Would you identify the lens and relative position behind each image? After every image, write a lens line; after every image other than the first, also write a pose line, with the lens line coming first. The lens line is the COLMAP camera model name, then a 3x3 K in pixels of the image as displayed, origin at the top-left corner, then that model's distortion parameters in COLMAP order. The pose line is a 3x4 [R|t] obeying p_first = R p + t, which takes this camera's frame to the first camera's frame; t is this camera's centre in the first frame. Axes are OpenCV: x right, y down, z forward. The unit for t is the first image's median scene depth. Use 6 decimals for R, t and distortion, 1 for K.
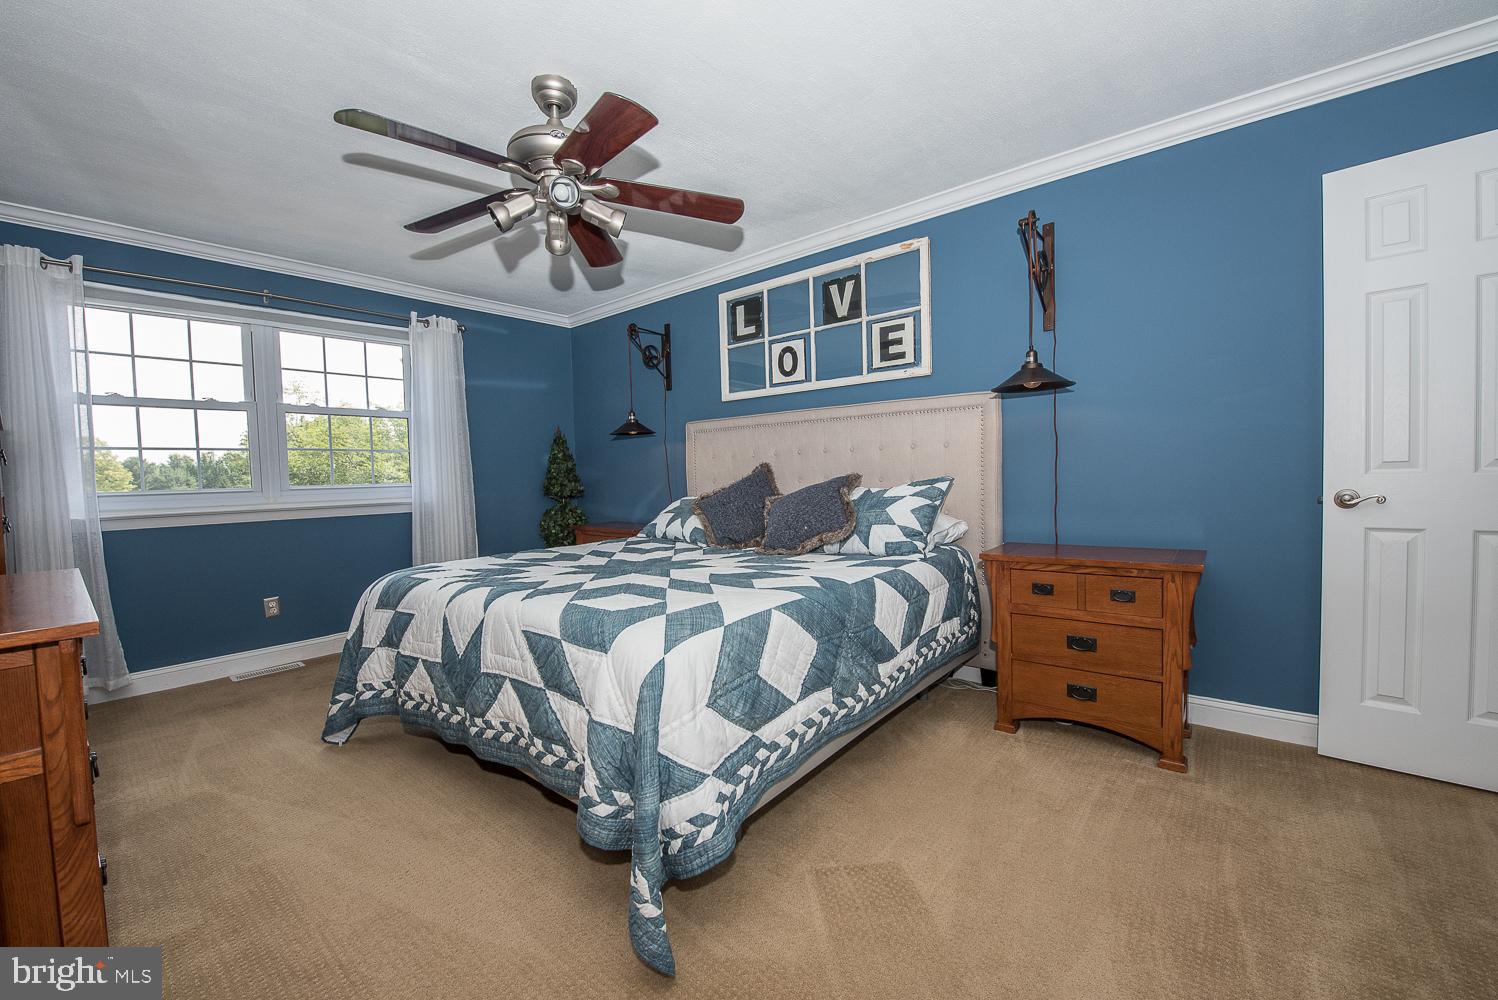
lens RADIAL K [[594.1, 0, 750.2], [0, 594.1, 498.1], [0, 0, 1]] dist [-0.017081, -0.001817]
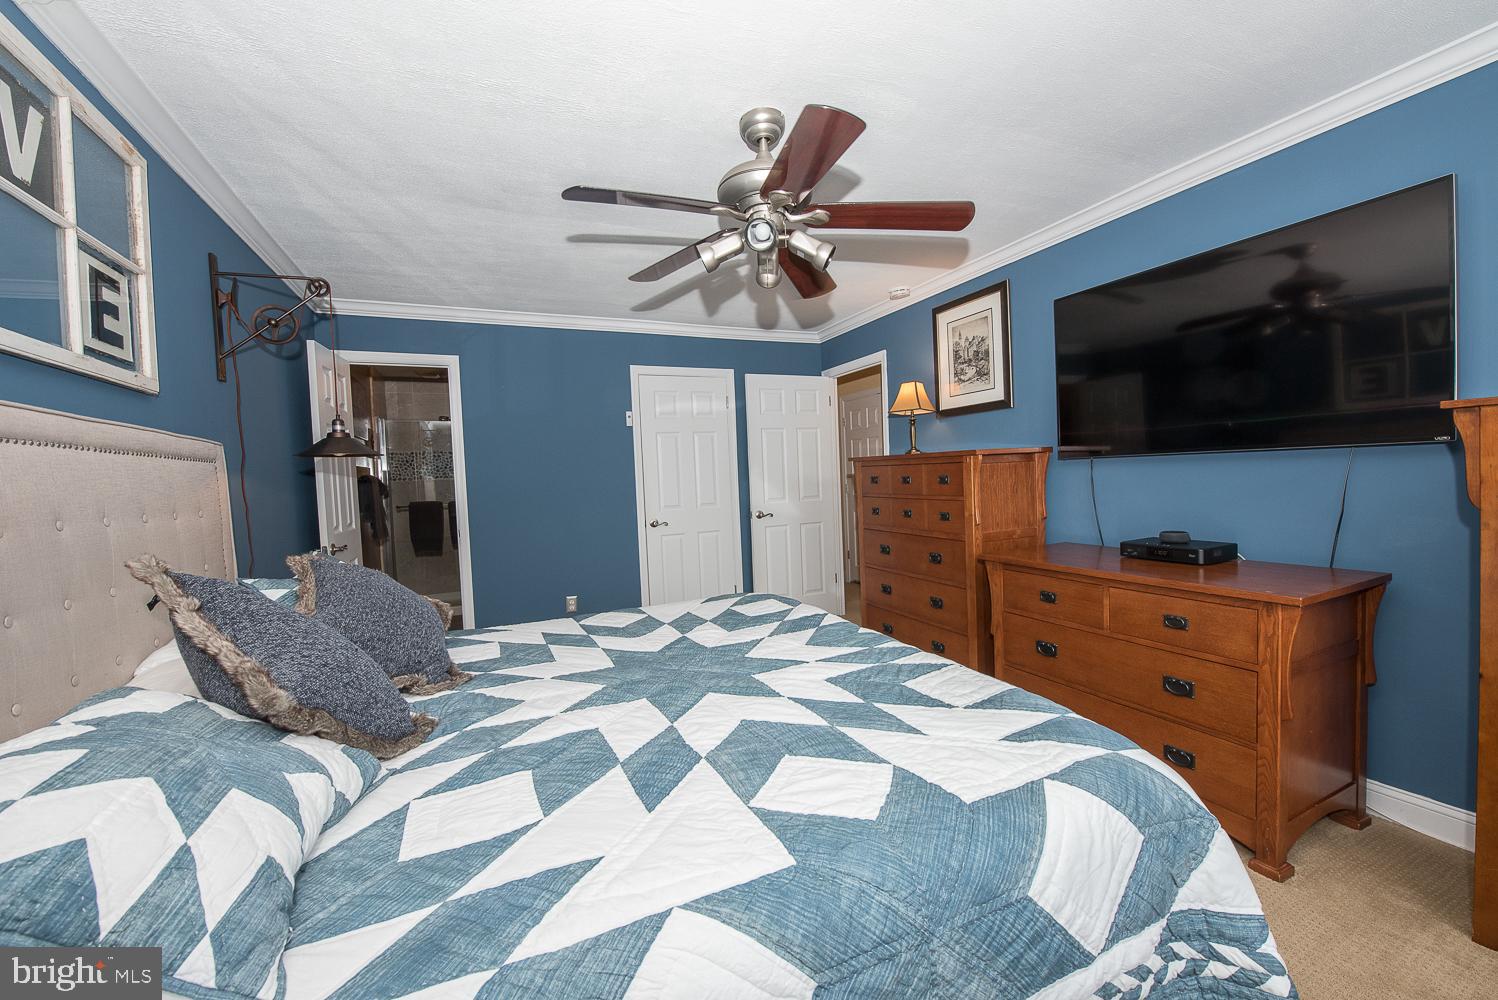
lens RADIAL K [[594.1, 0, 750.4], [0, 594.1, 498.0], [0, 0, 1]] dist [-0.017081, -0.001817]
pose [[-0.896166, 0.051382, 0.440734, -0.459381], [0.086153, 0.994519, 0.059236, -0.089165], [-0.435275, 0.091056, -0.895681, 1.248034]]
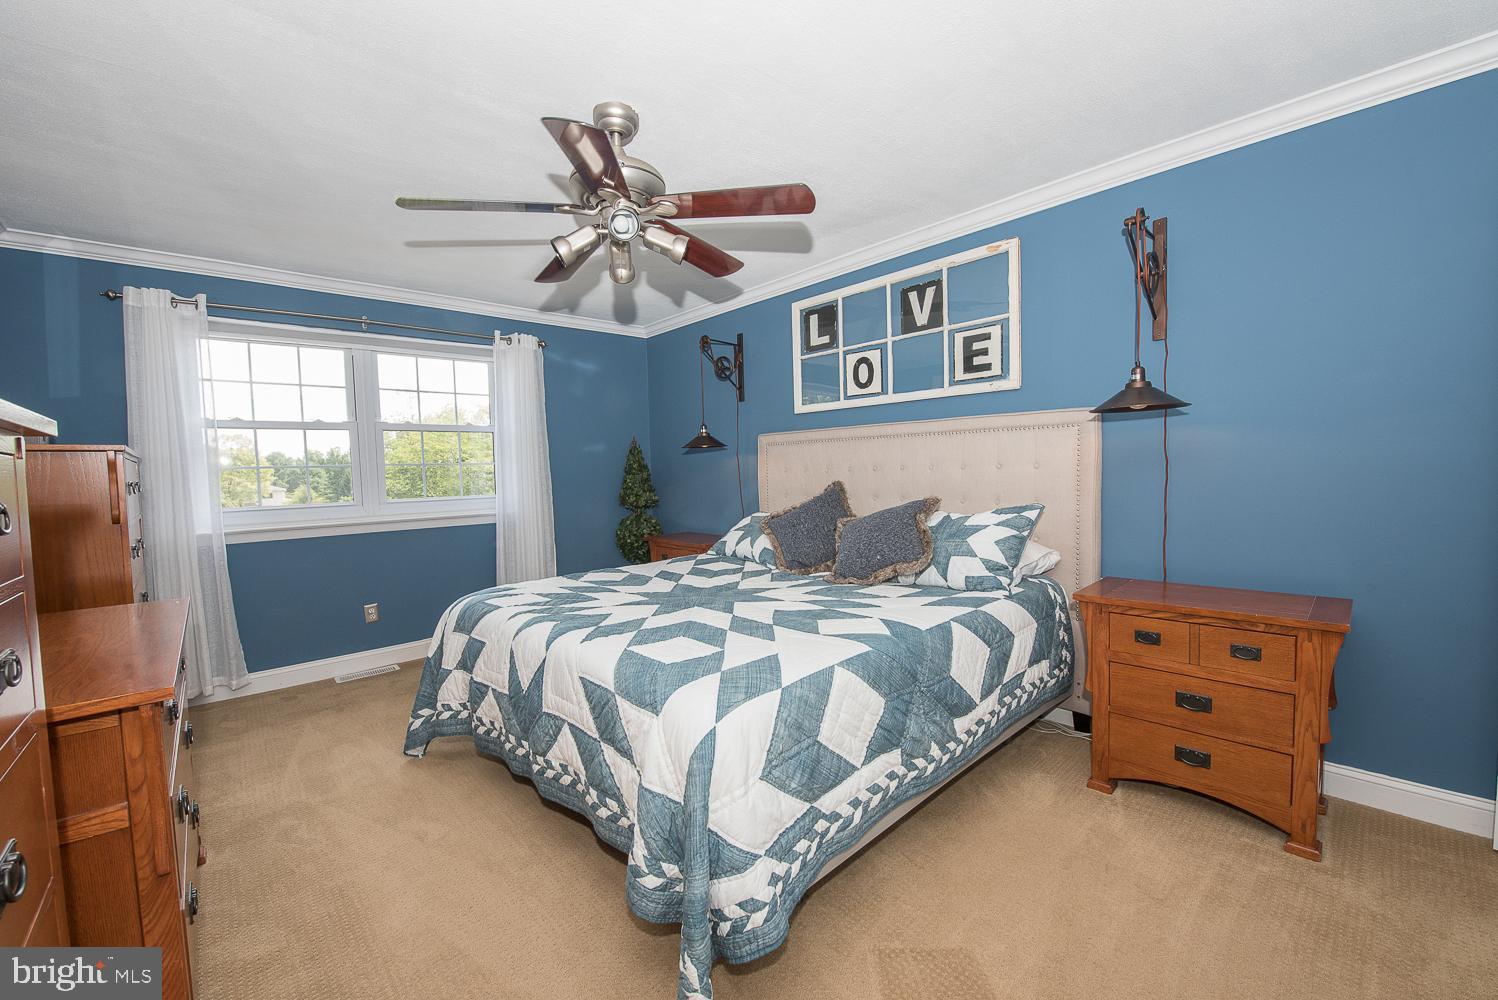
lens RADIAL K [[594.1, 0, 750.0], [0, 594.1, 498.1], [0, 0, 1]] dist [-0.017081, -0.001817]
pose [[0.990827, 0.007322, -0.134939, 0.015210], [-0.005486, 0.999887, 0.013968, -0.048321], [0.135026, -0.013100, 0.990755, 0.033212]]
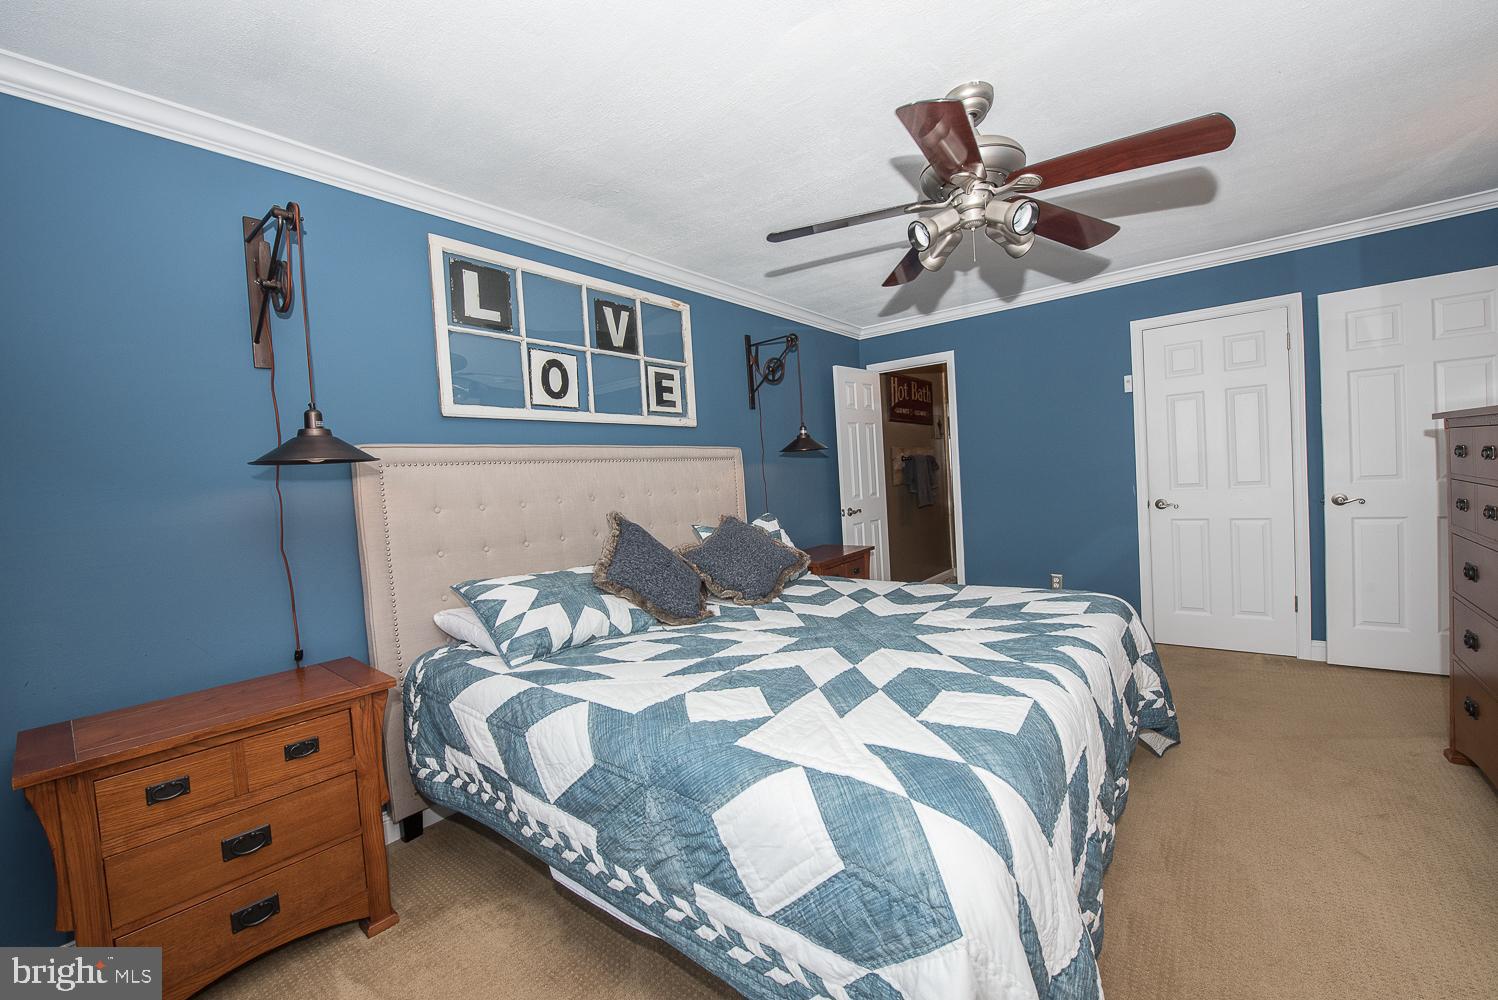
lens RADIAL K [[594.1, 0, 748.6], [0, 594.1, 502.5], [0, 0, 1]] dist [-0.017081, -0.001817]
pose [[-0.014539, -0.010681, 0.999837, -0.813218], [0.103202, 0.994586, 0.012125, -0.067815], [-0.994554, 0.103362, -0.013358, 0.916272]]
